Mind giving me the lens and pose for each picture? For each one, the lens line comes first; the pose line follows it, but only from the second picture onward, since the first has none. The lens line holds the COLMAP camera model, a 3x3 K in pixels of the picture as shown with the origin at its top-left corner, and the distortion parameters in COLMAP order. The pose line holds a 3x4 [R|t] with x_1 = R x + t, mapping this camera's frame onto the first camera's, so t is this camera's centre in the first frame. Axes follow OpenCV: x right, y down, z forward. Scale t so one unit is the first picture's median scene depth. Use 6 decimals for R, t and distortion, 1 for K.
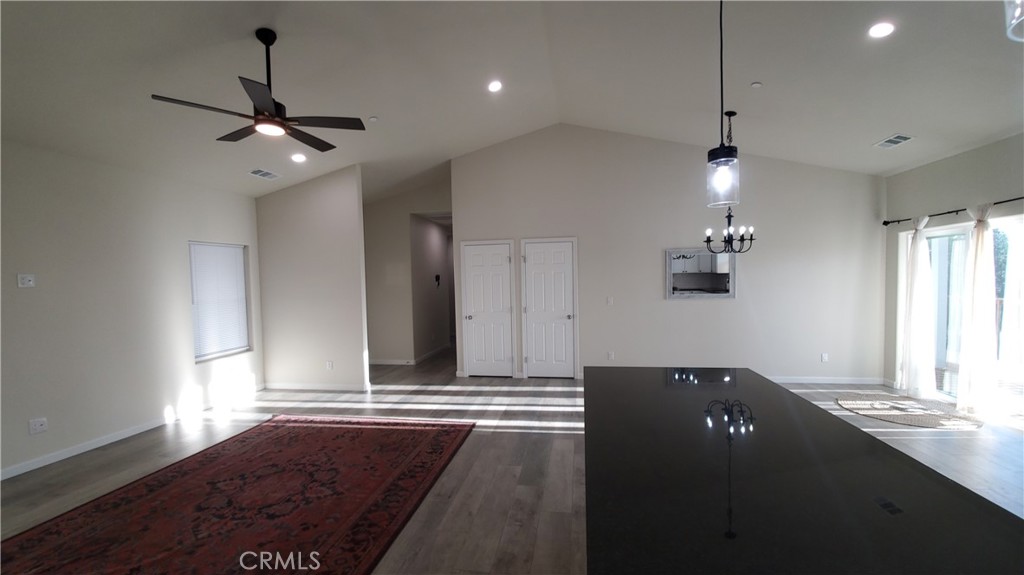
lens RADIAL K [[403.7, 0, 513.0], [0, 403.7, 289.4], [0, 0, 1]] dist [0.003256, -0.011657]
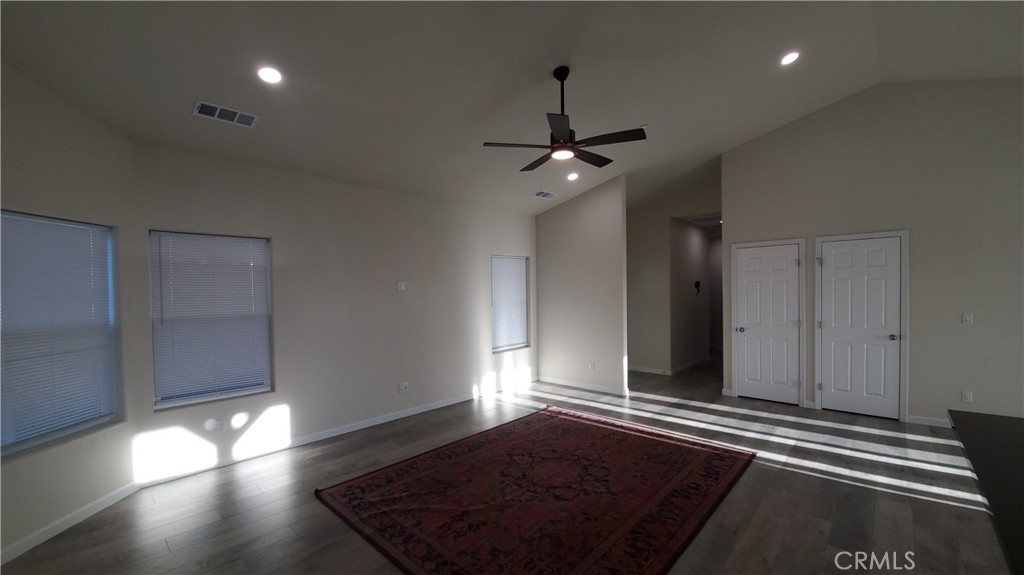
lens RADIAL K [[403.7, 0, 512.2], [0, 403.7, 291.2], [0, 0, 1]] dist [0.003256, -0.011657]
pose [[0.835206, 0.010898, -0.549830, -0.060133], [-0.016248, 0.999856, -0.004864, -0.003706], [0.549698, 0.012996, 0.835263, -0.012345]]
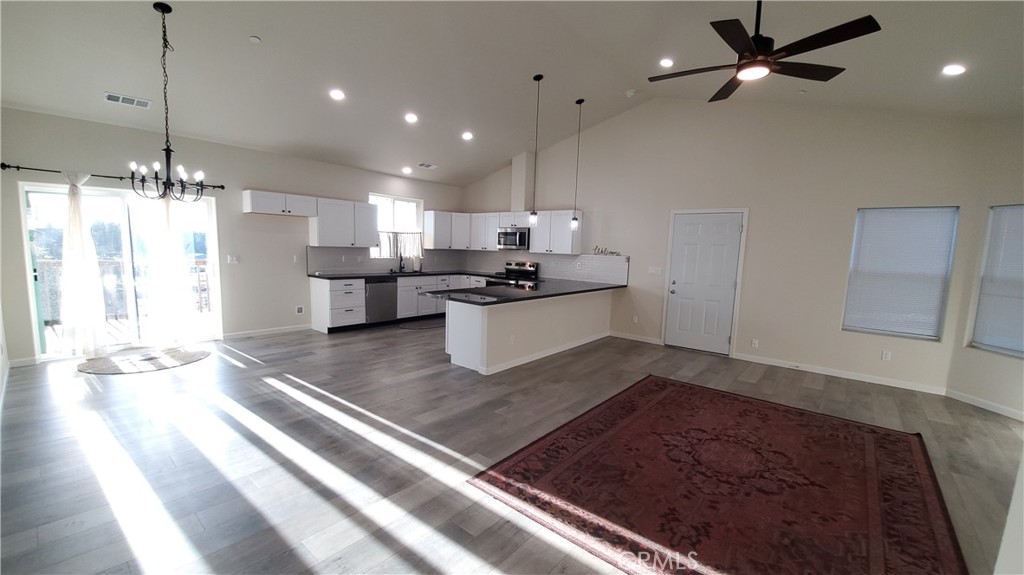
lens RADIAL K [[403.9, 0, 516.8], [0, 403.9, 297.0], [0, 0, 1]] dist [-0.012168, -0.005980]
pose [[-0.866644, -0.067977, 0.494275, -0.450056], [-0.001766, 0.991087, 0.133206, -0.015109], [-0.498925, 0.114569, -0.859039, 1.521191]]
